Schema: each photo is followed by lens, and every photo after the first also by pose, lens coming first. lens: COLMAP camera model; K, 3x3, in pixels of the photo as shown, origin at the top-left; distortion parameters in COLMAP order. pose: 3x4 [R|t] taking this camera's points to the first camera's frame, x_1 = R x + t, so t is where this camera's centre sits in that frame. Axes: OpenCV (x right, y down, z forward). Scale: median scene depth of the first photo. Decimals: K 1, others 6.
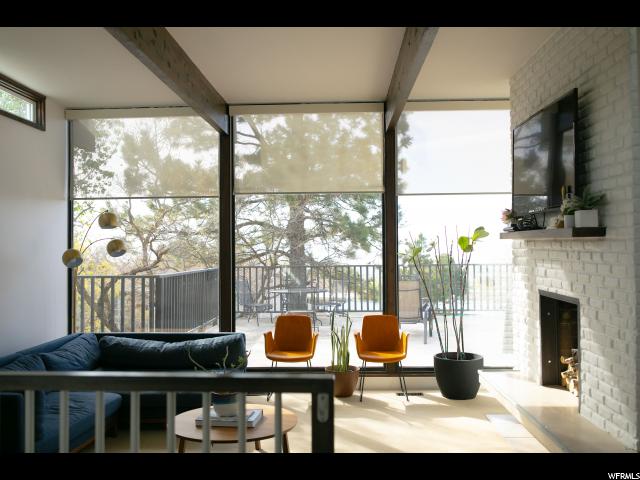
lens RADIAL K [[603.8, 0, 319.3], [0, 603.8, 242.6], [0, 0, 1]] dist [-0.009590, 0.000000]
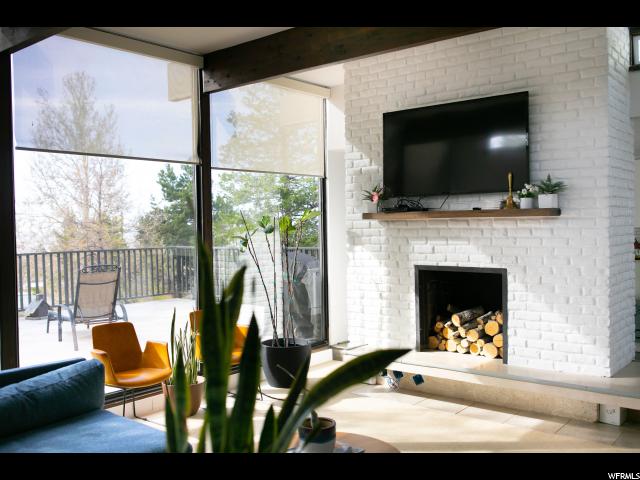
lens RADIAL K [[603.8, 0, 320.2], [0, 603.8, 241.6], [0, 0, 1]] dist [-0.009590, 0.000000]
pose [[0.621086, -0.025252, 0.783336, -0.446551], [0.006948, 0.999619, 0.026716, 0.003504], [-0.783712, -0.011150, 0.621024, 0.336400]]
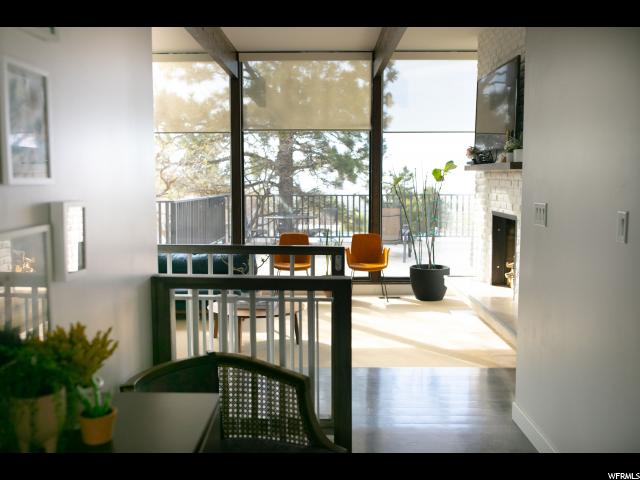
lens RADIAL K [[603.8, 0, 322.9], [0, 603.8, 239.5], [0, 0, 1]] dist [-0.009590, 0.000000]
pose [[0.999449, 0.004850, 0.032837, -0.024821], [-0.008343, 0.994215, 0.107081, 0.003554], [-0.032128, -0.107296, 0.993708, -0.192167]]
